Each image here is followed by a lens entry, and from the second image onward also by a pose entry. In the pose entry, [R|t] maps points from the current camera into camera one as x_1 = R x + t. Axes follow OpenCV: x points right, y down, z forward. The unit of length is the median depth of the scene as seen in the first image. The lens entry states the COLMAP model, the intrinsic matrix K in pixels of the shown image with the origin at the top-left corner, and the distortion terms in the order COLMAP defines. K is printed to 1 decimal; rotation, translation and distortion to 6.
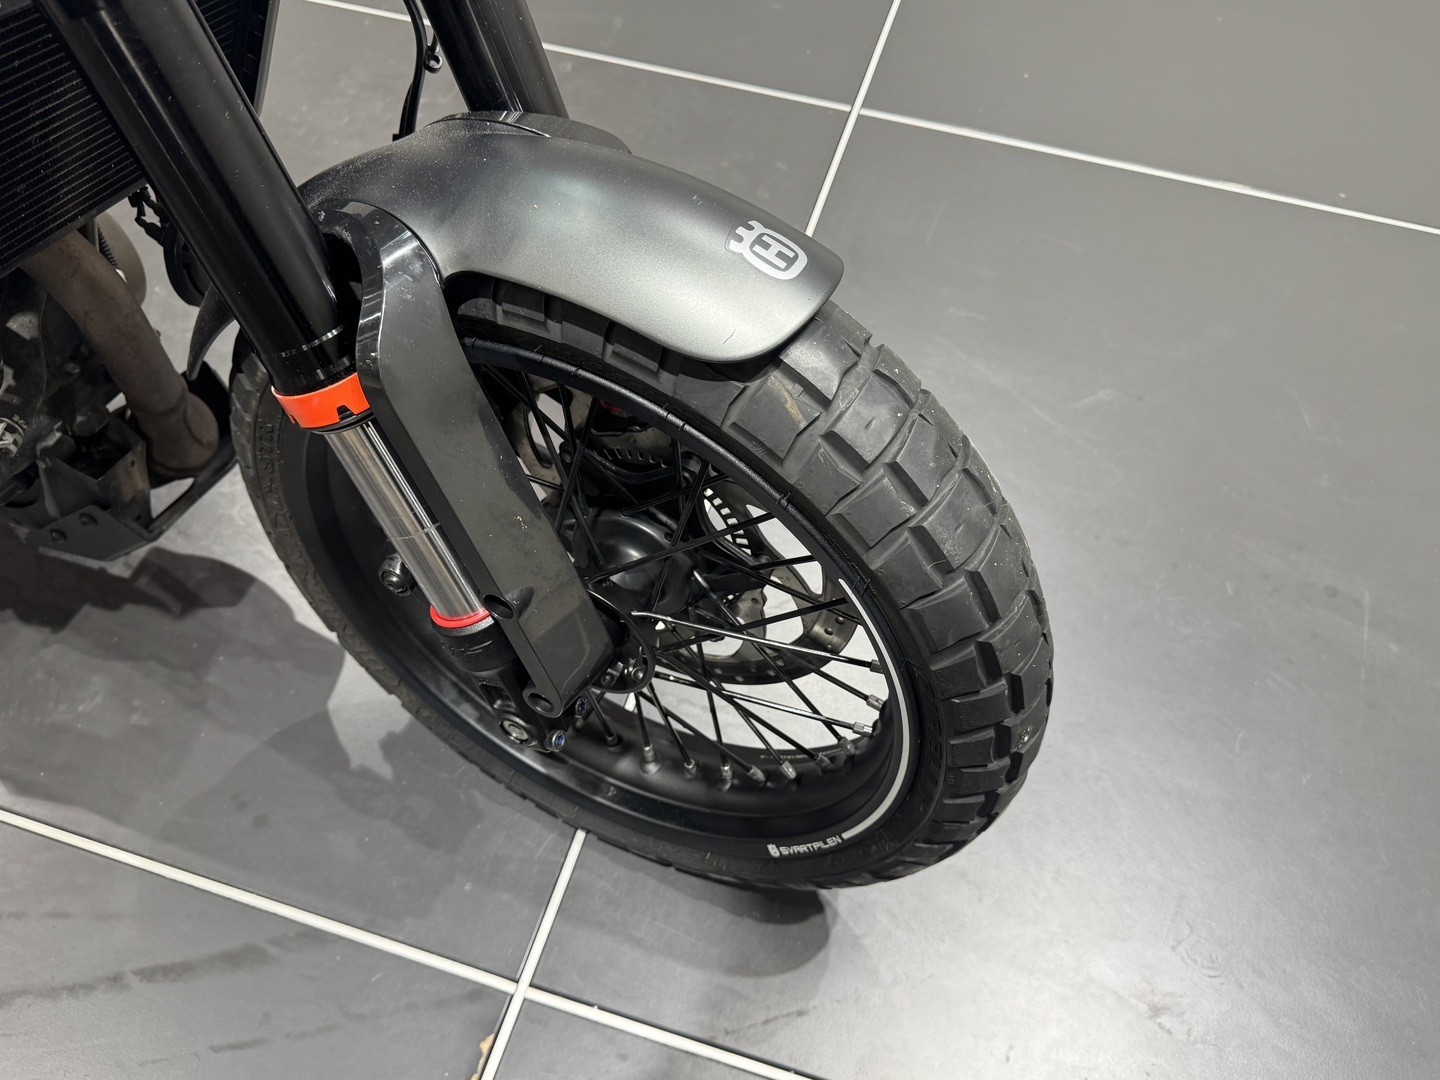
lens RADIAL K [[1071.2, 0, 724.7], [0, 1071.2, 548.3], [0, 0, 1]] dist [0.001075, -0.029559]
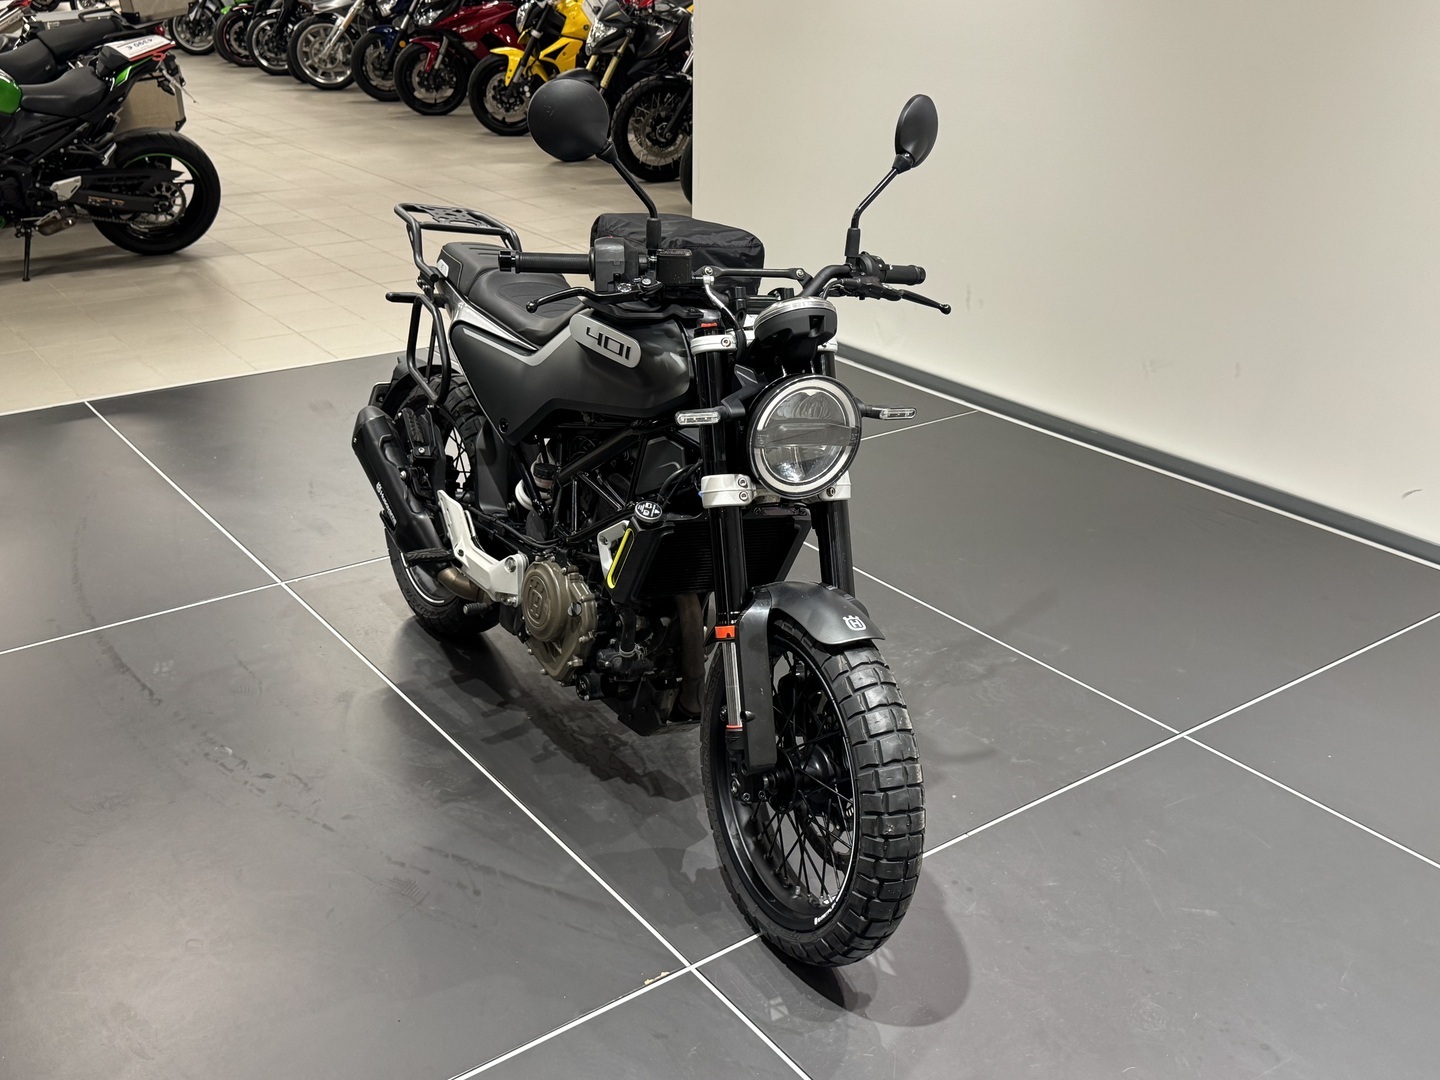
lens RADIAL K [[1462.0, 0, 727.0], [0, 1462.0, 546.3], [0, 0, 1]] dist [0.007525, 0.000000]
pose [[0.795625, 0.203603, -0.570549, 1.289728], [-0.485239, 0.778029, -0.399018, 0.873007], [0.362663, 0.594321, 0.717815, -1.436545]]
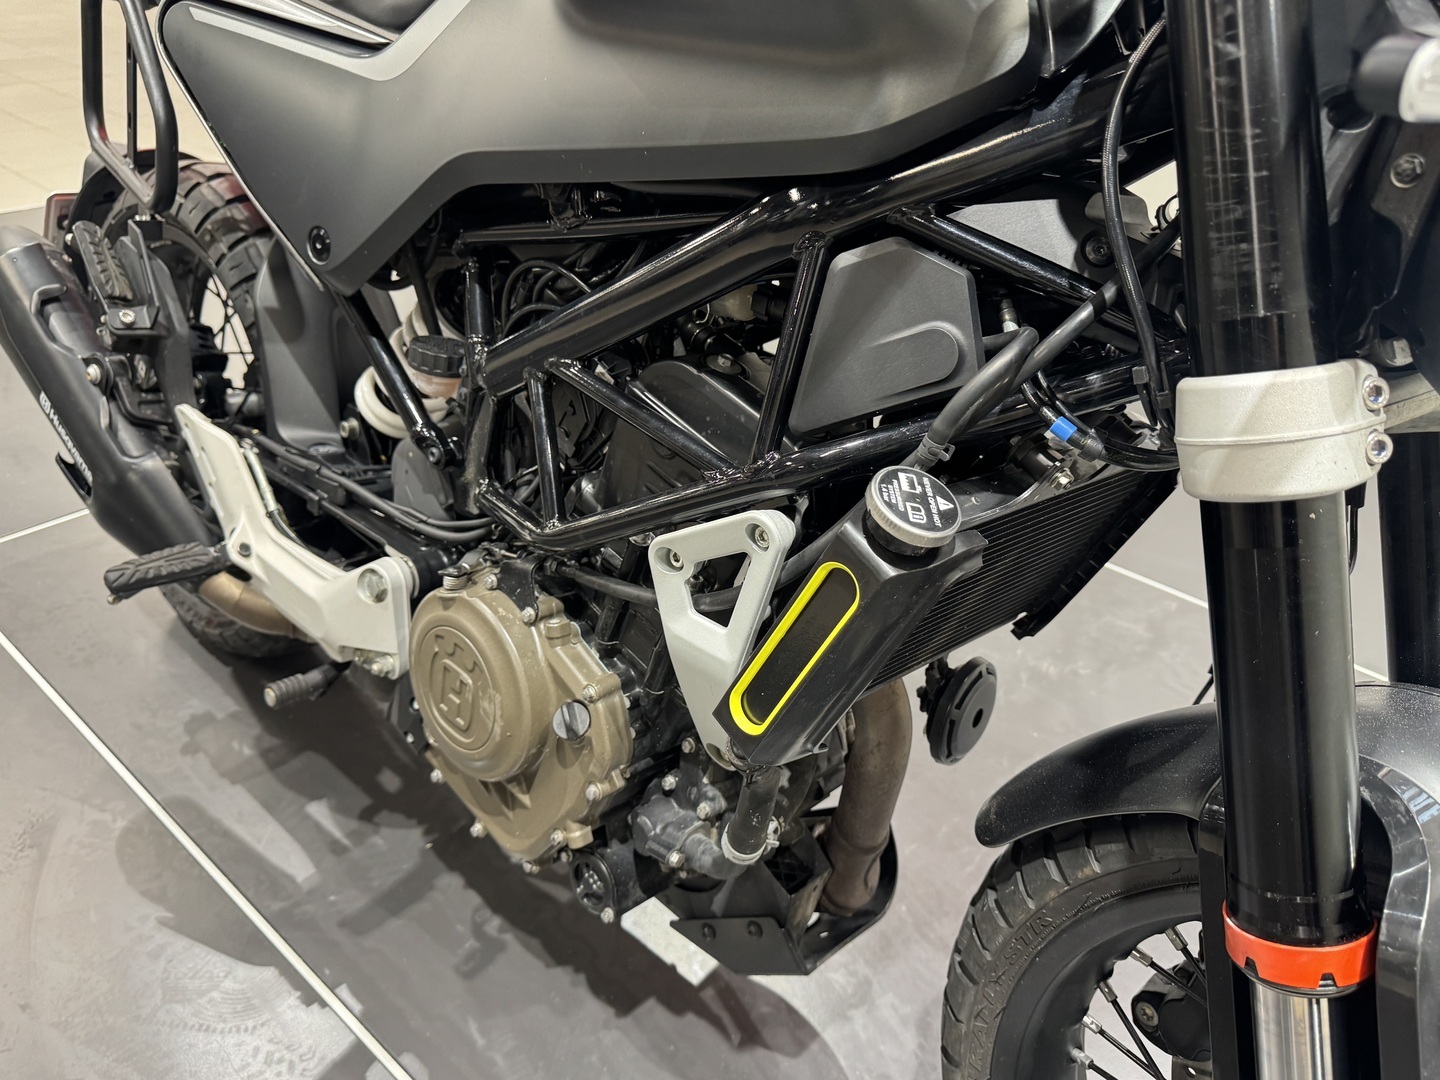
lens RADIAL K [[1071.2, 0, 714.9], [0, 1071.2, 531.4], [0, 0, 1]] dist [0.001075, -0.029559]
pose [[0.908098, 0.213651, -0.360155, -0.347257], [-0.348577, 0.862277, -0.367386, 0.030252], [0.232061, 0.459164, 0.857506, -0.017384]]
